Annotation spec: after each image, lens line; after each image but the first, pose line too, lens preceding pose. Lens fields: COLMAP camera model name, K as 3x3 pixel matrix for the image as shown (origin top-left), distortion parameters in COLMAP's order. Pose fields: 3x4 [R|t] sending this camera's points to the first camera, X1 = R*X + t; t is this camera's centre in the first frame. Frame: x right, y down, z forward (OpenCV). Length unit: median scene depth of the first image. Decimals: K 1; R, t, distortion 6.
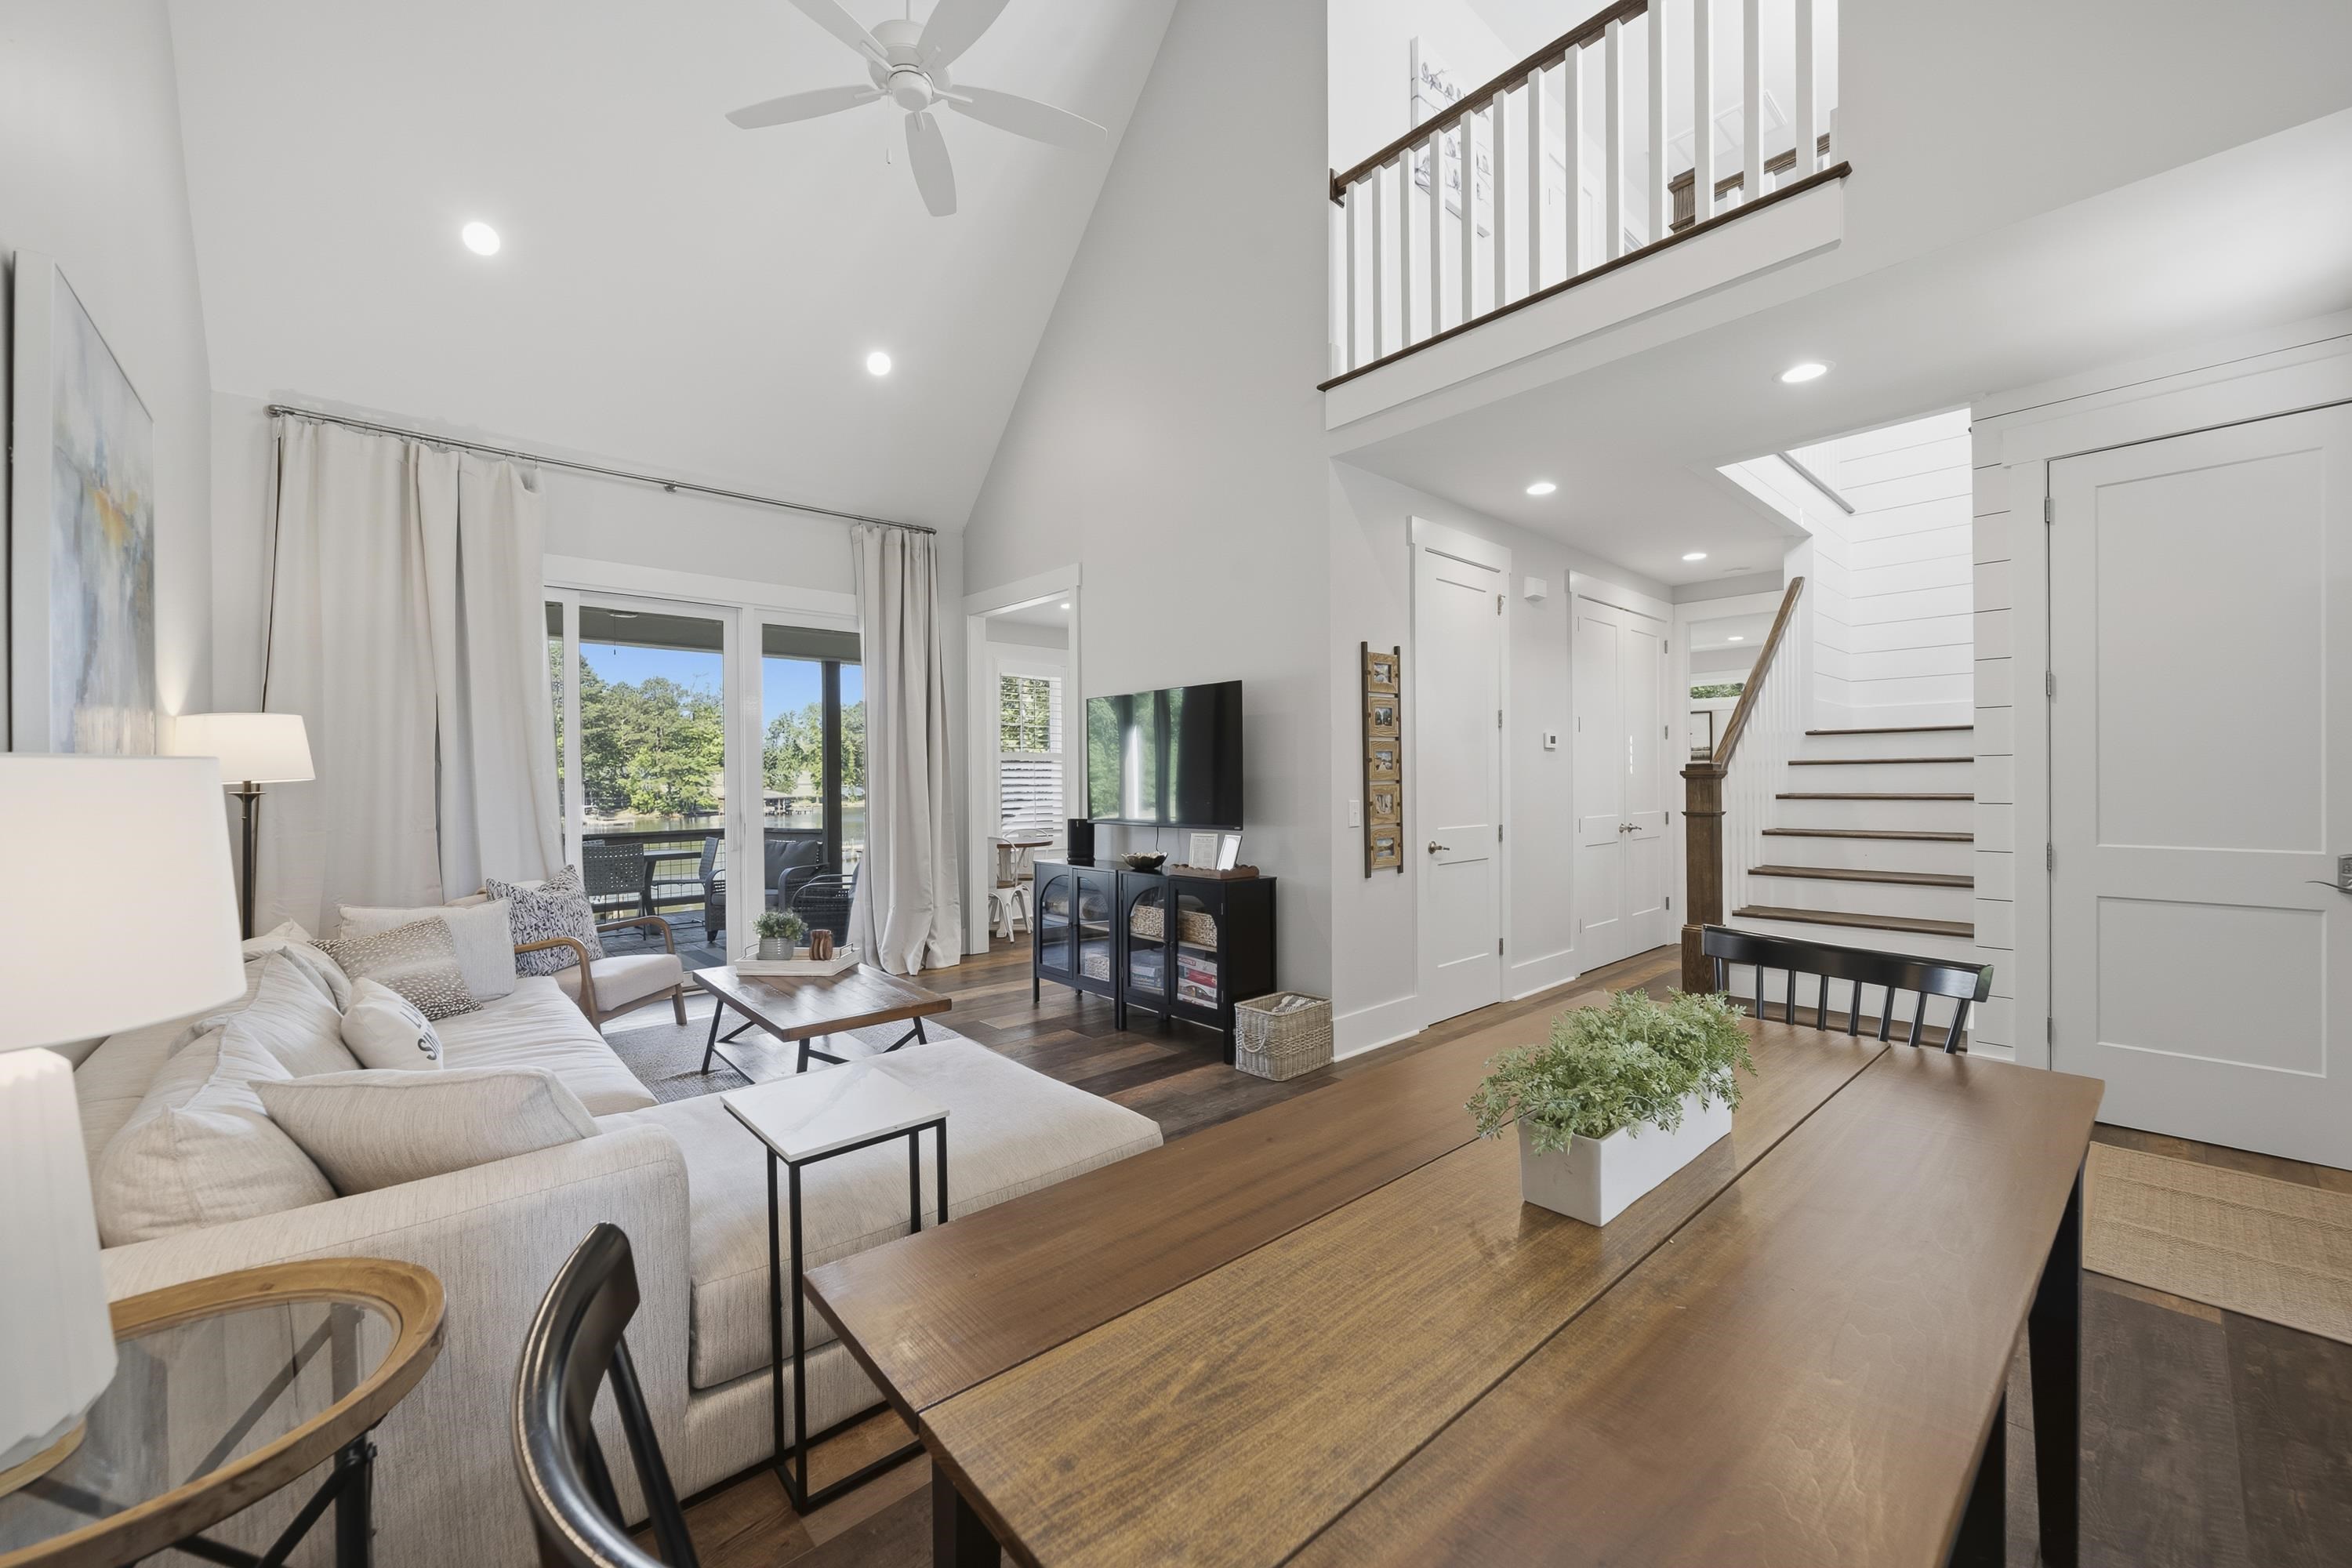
lens RADIAL K [[892.9, 0, 1171.6], [0, 892.9, 783.0], [0, 0, 1]] dist [-0.002639, -0.000224]
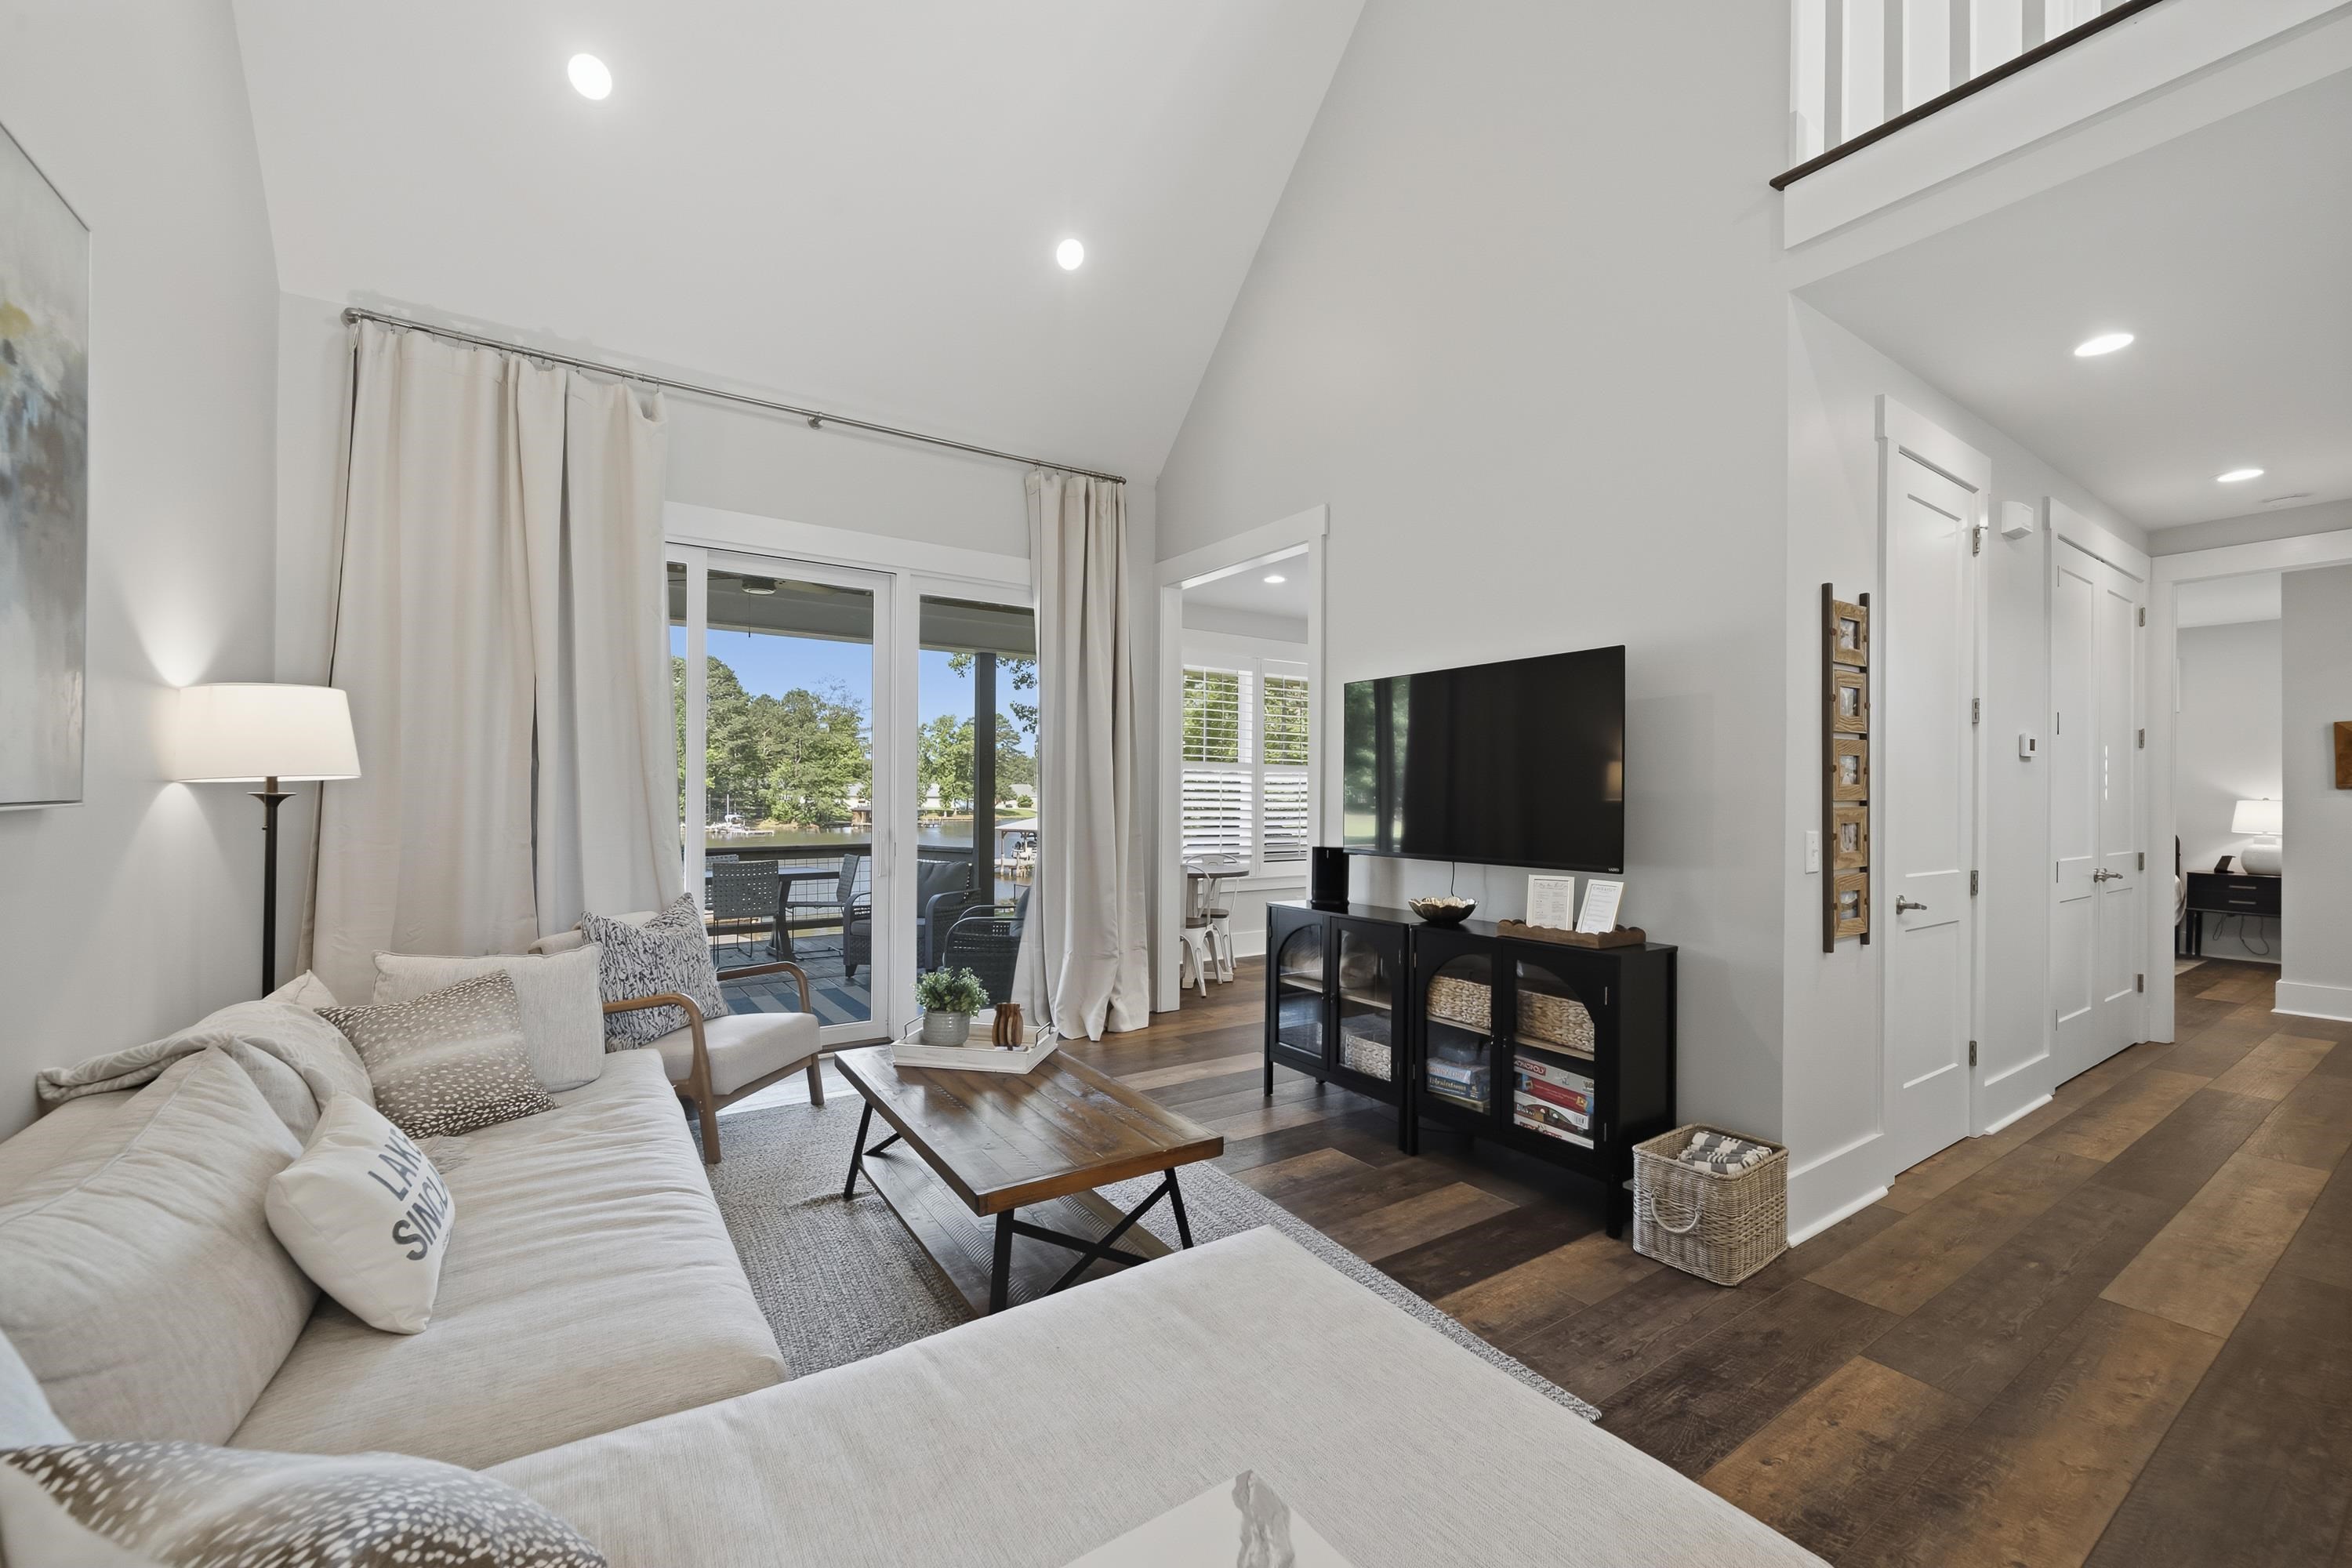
lens RADIAL K [[932.0, 0, 1171.4], [0, 932.0, 793.6], [0, 0, 1]] dist [-0.001121, 0.000014]
pose [[0.990101, 0.014155, -0.139640, -0.141961], [-0.015211, 0.999863, -0.006500, 0.003608], [0.139529, 0.008560, 0.990181, 0.251021]]
